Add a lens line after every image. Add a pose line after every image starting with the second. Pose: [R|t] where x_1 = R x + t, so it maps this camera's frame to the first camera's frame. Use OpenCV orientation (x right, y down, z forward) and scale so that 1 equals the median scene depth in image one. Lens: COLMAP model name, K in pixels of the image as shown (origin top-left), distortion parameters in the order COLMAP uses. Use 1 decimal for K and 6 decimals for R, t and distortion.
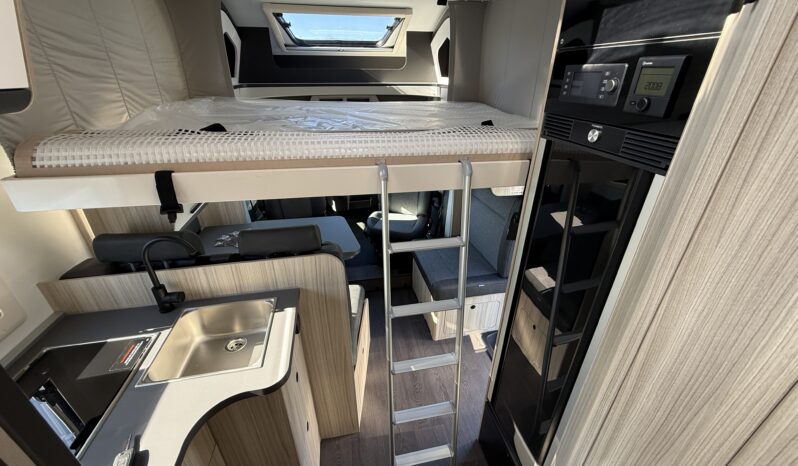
lens RADIAL K [[316.5, 0, 399.0], [0, 316.5, 233.0], [0, 0, 1]] dist [-0.001238, -0.000028]
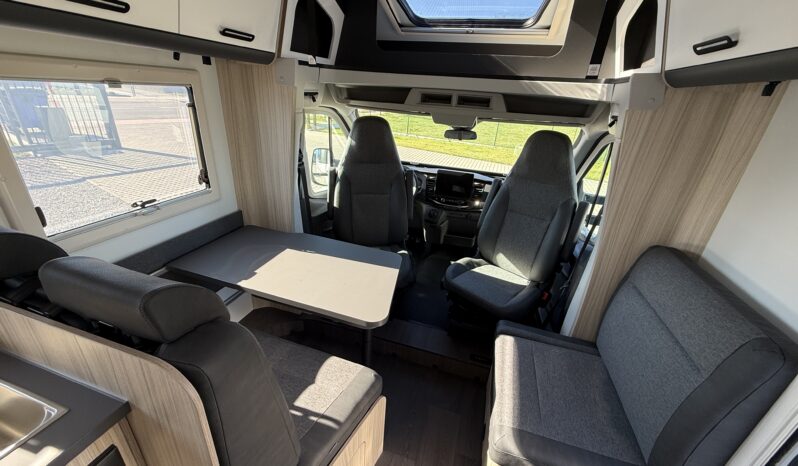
lens RADIAL K [[316.5, 0, 399.0], [0, 316.5, 233.0], [0, 0, 1]] dist [-0.001238, -0.000028]
pose [[0.872018, 0.247280, -0.422419, 0.095010], [-0.273843, 0.961772, -0.002293, -0.092574], [0.405703, 0.117676, 0.906398, 0.340248]]
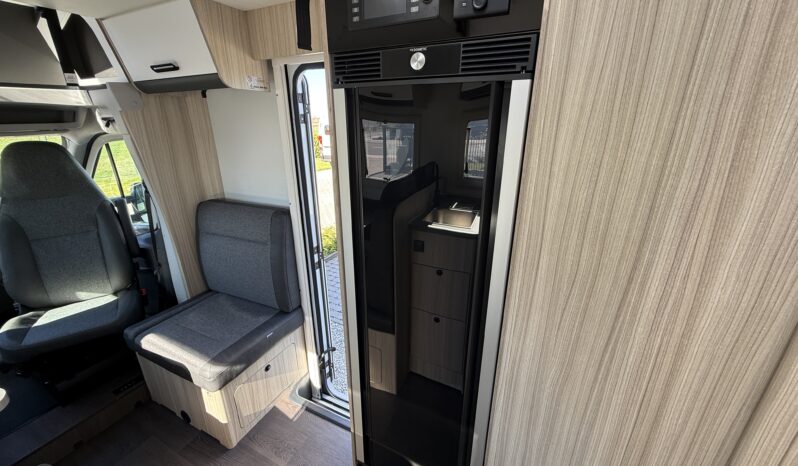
lens RADIAL K [[316.5, 0, 399.0], [0, 316.5, 233.0], [0, 0, 1]] dist [-0.001238, -0.000028]
pose [[0.610978, -0.273021, 0.743079, -0.038782], [0.361935, 0.931139, 0.044526, 0.013503], [-0.704066, 0.241742, 0.667721, 0.173227]]
